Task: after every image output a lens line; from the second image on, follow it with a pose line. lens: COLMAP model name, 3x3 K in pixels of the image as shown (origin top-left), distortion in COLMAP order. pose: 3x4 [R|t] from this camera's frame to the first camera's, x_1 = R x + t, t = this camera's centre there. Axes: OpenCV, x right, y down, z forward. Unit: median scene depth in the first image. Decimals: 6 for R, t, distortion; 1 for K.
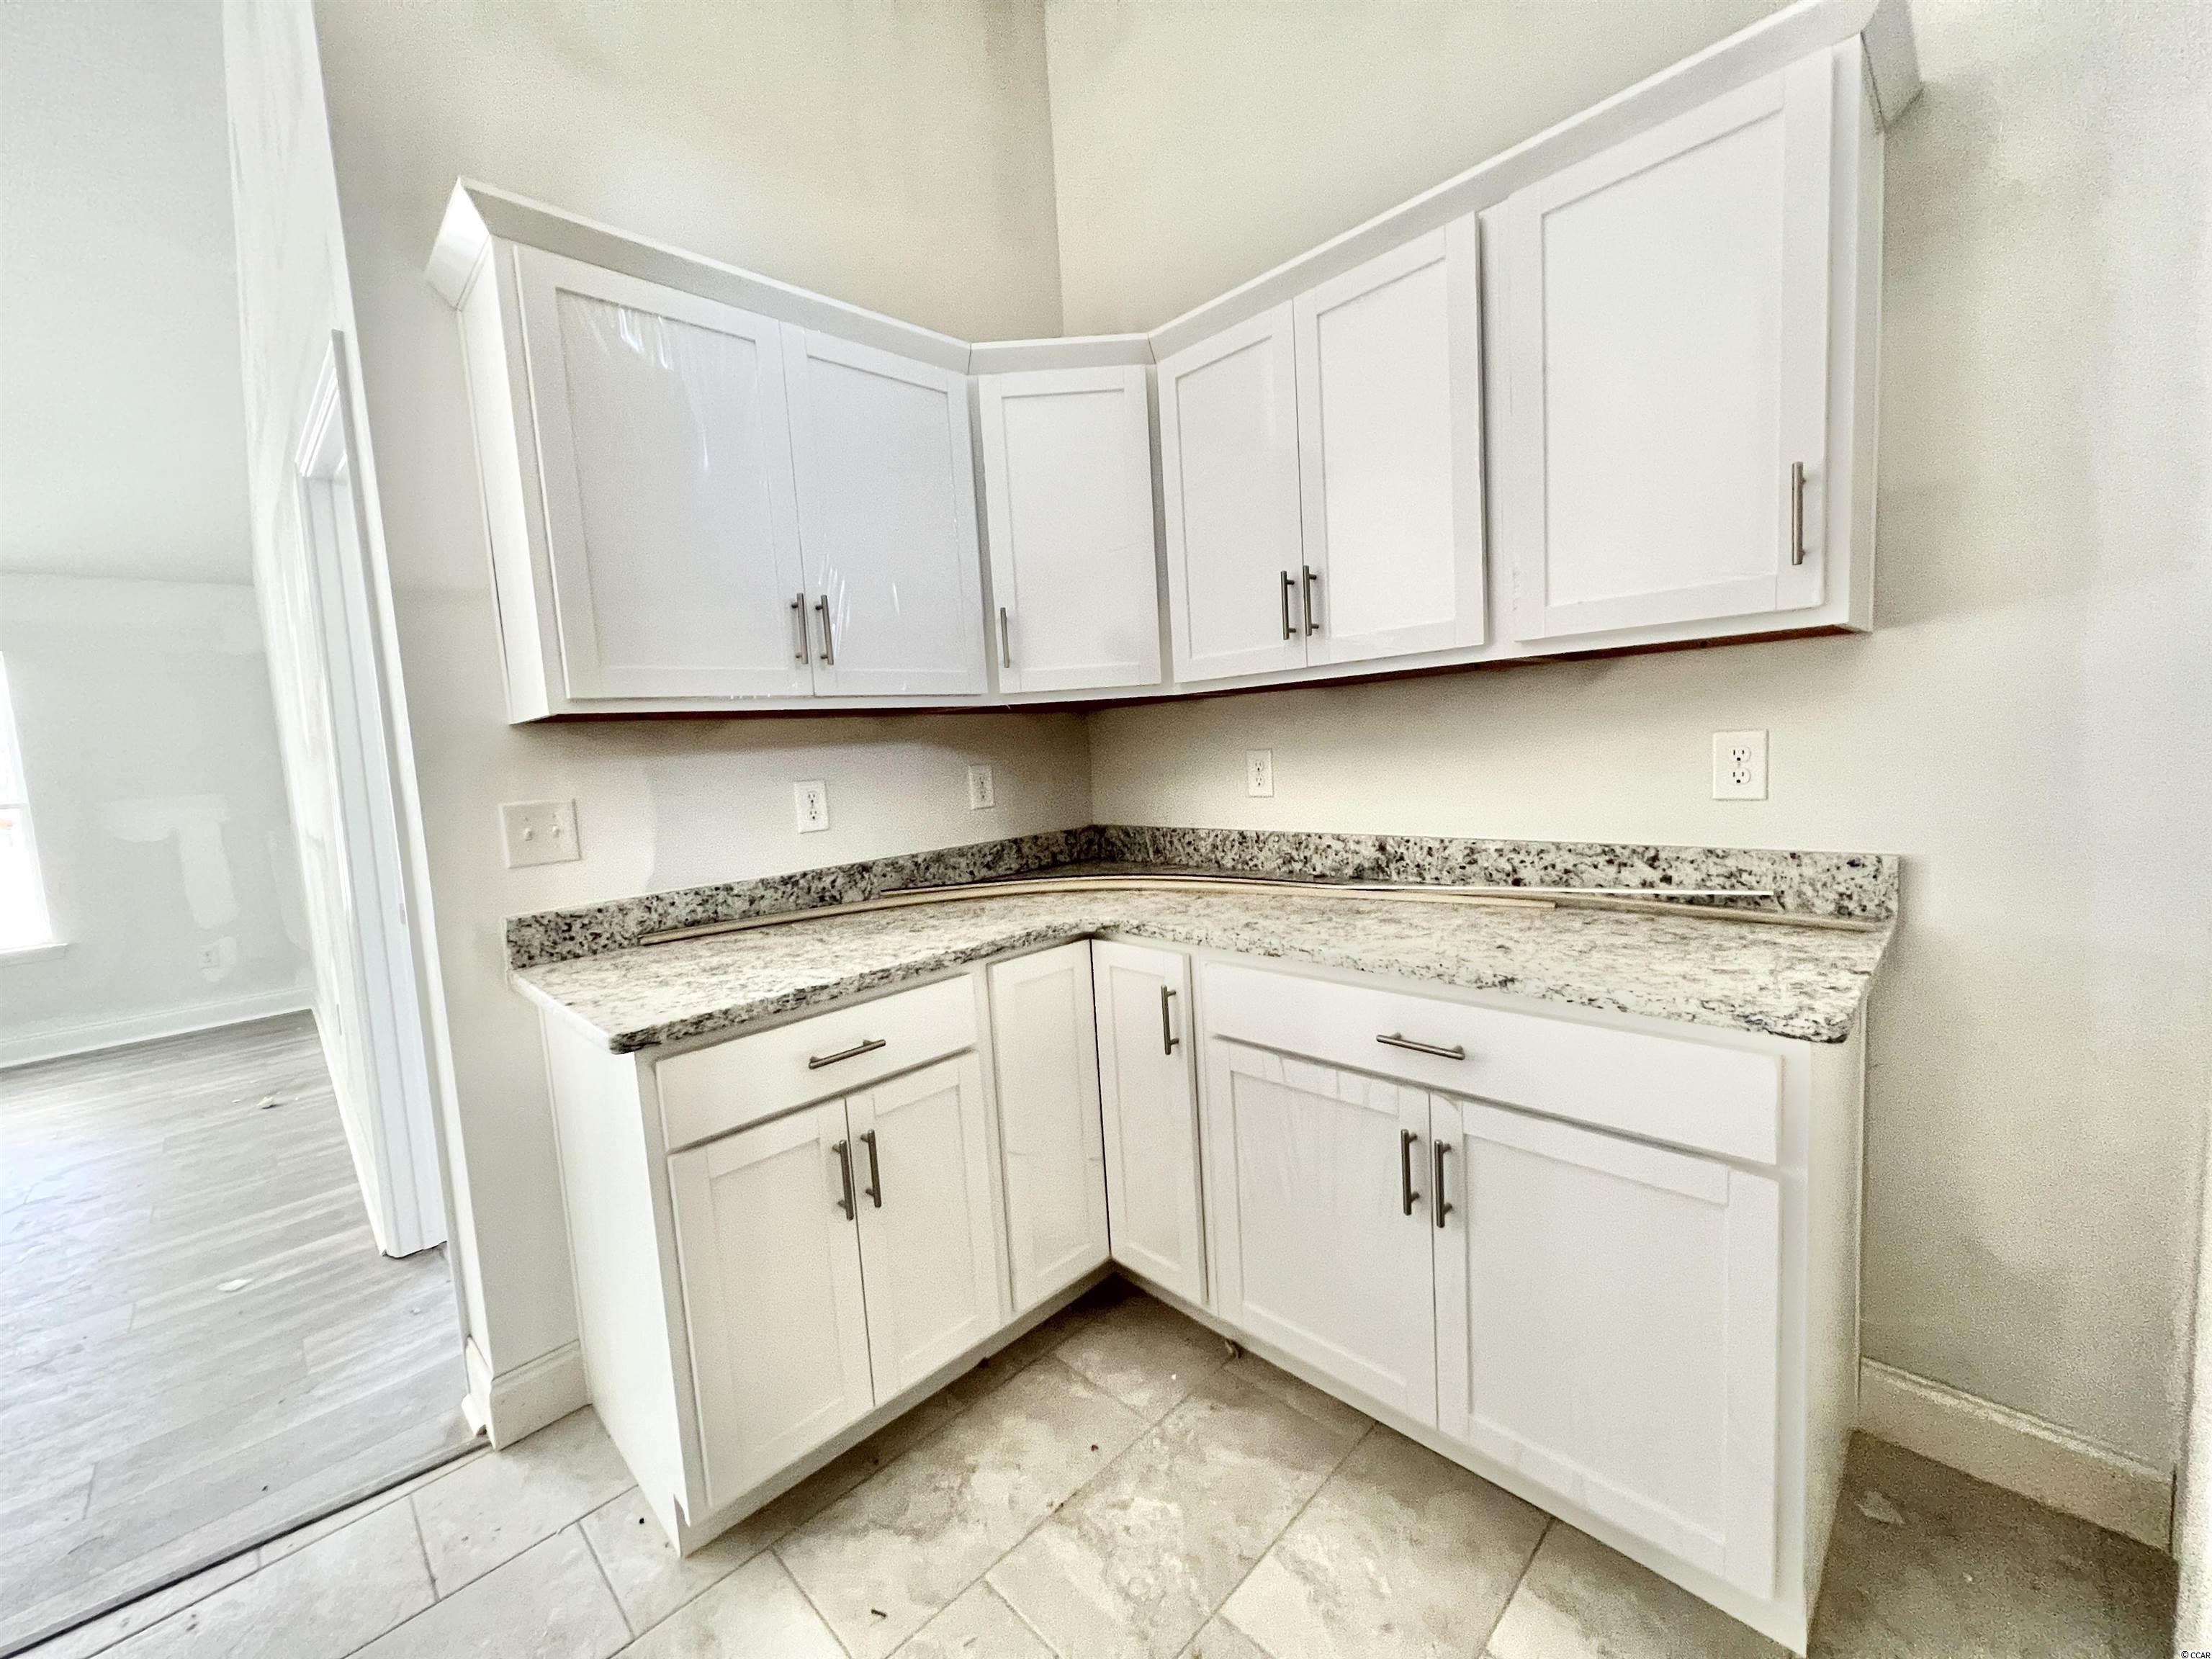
lens RADIAL K [[891.9, 0, 1098.0], [0, 891.9, 827.2], [0, 0, 1]] dist [0.001486, 0.000383]
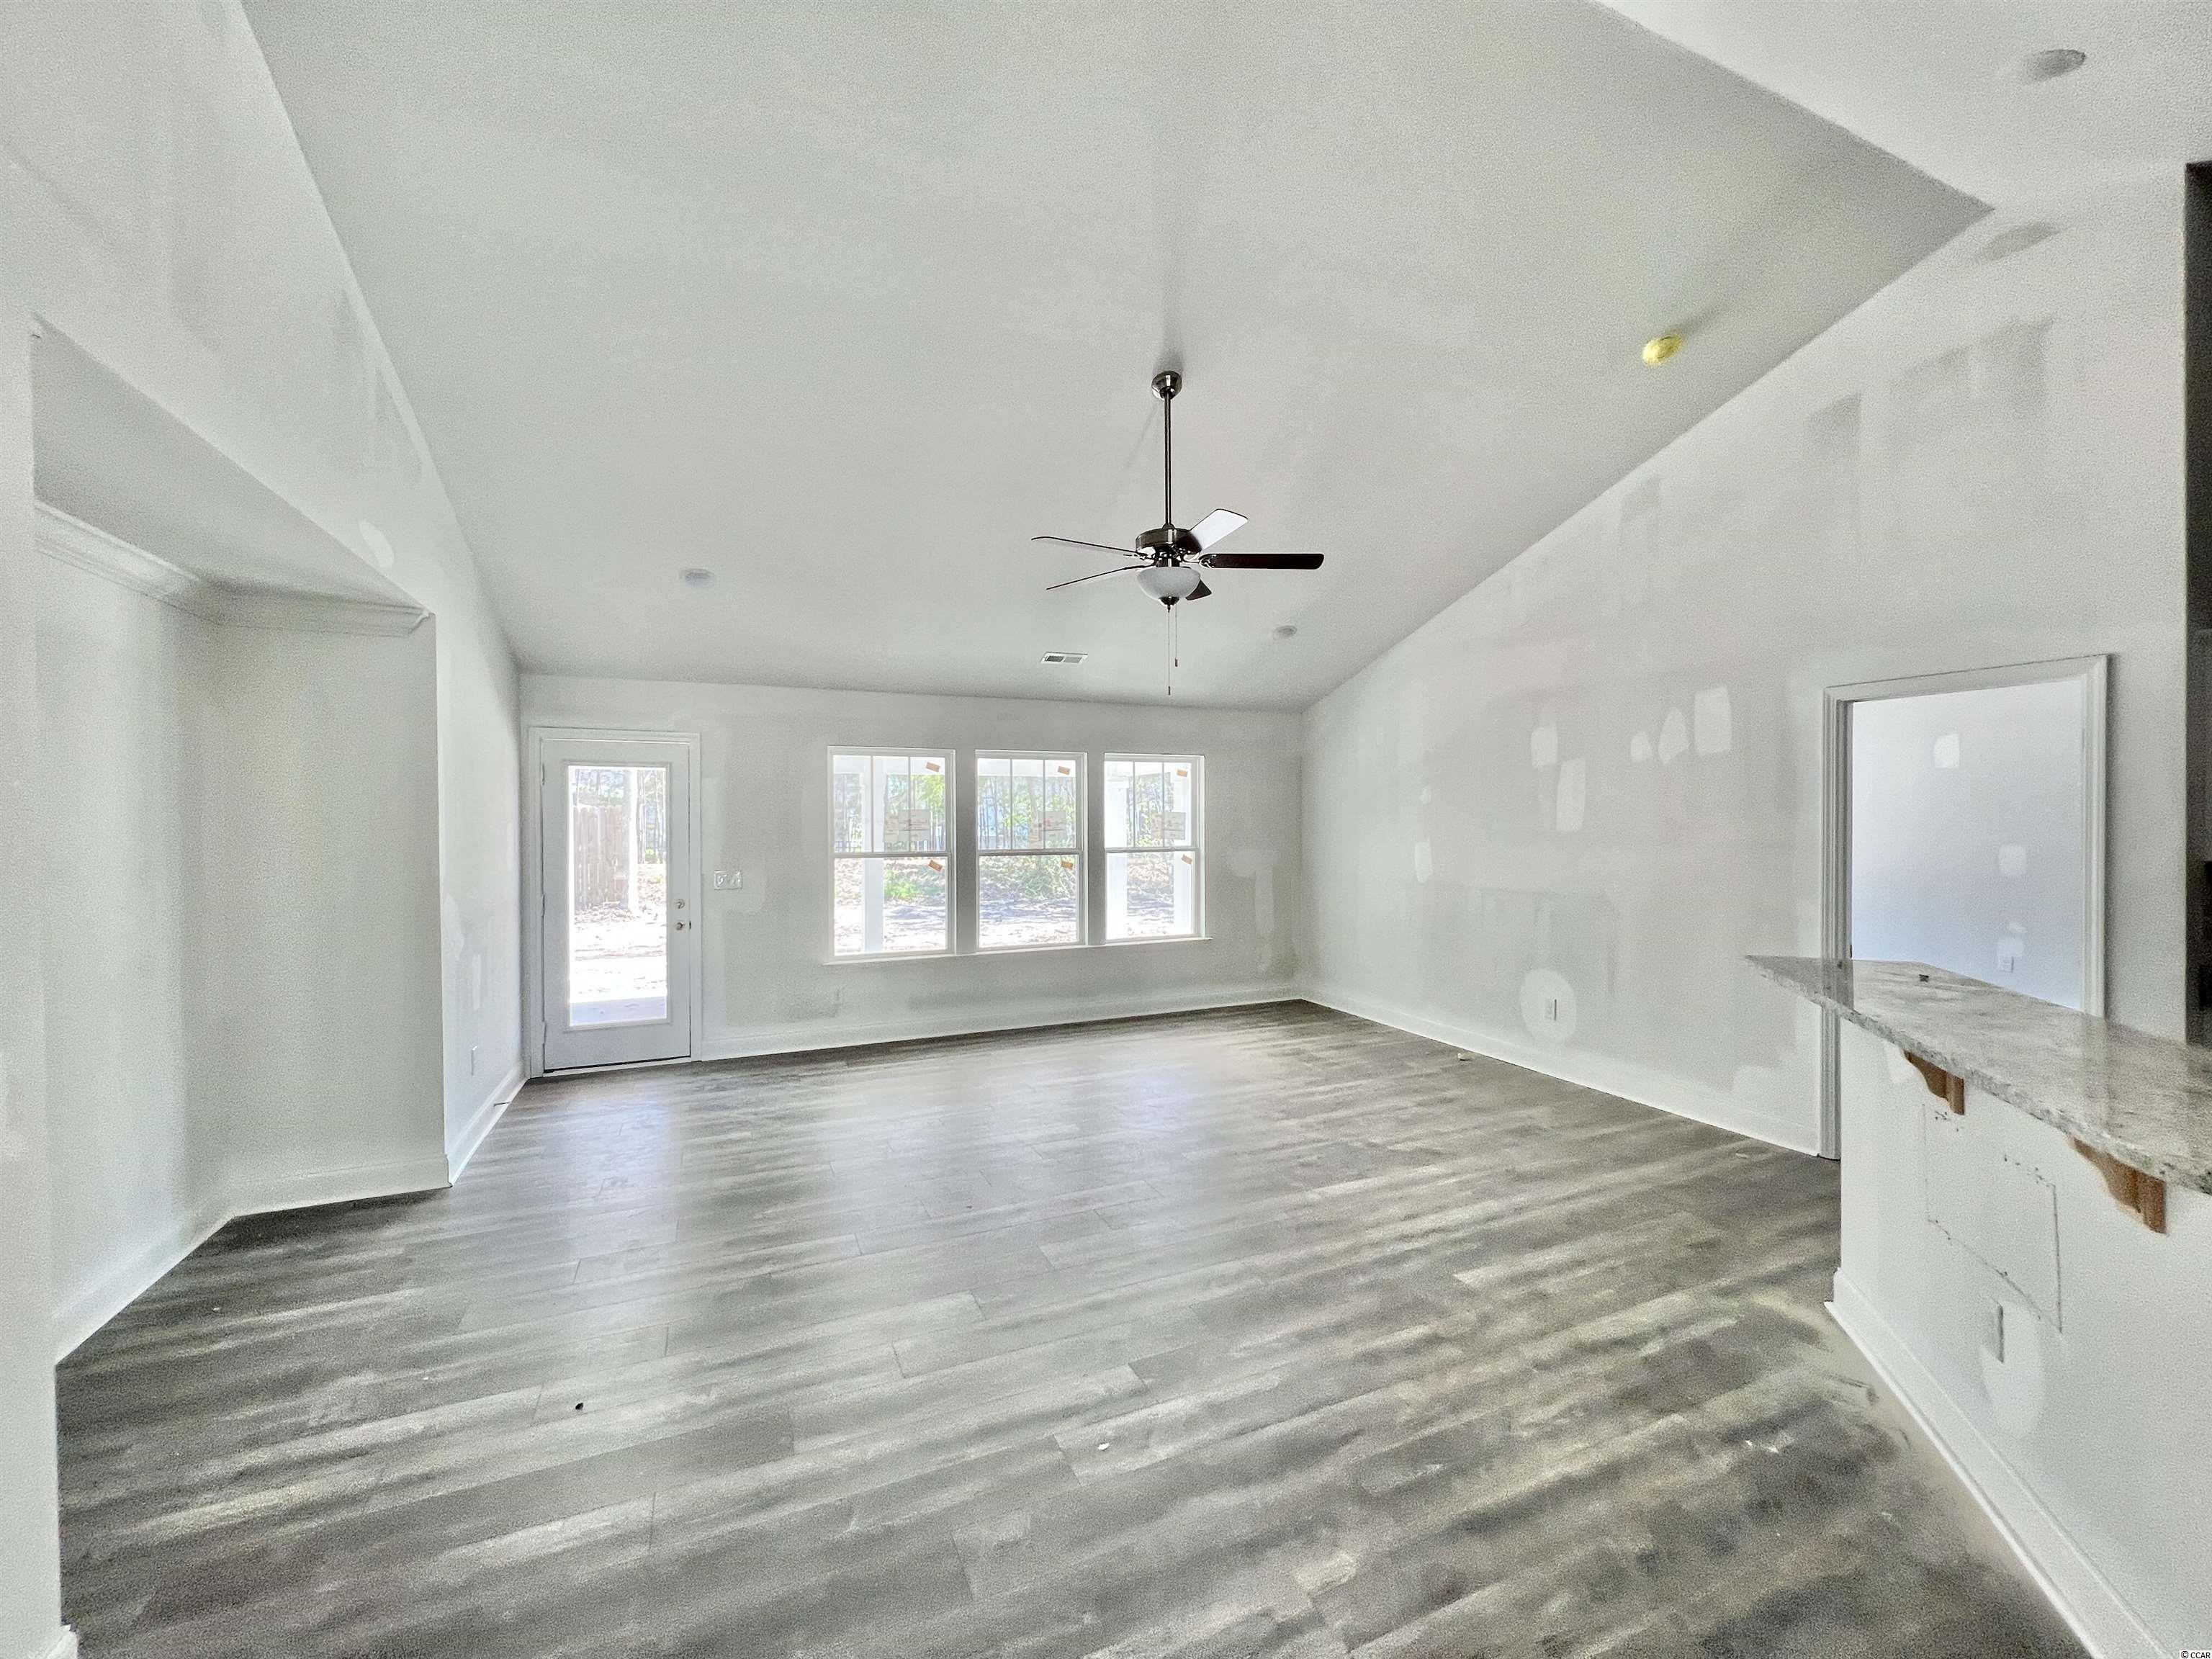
lens RADIAL K [[891.9, 0, 1098.0], [0, 891.9, 827.2], [0, 0, 1]] dist [0.001486, 0.000383]
pose [[0.933010, 0.060790, -0.354678, -1.020573], [-0.086488, 0.994619, -0.057041, 0.055504], [0.349301, 0.083895, 0.933247, -0.724844]]
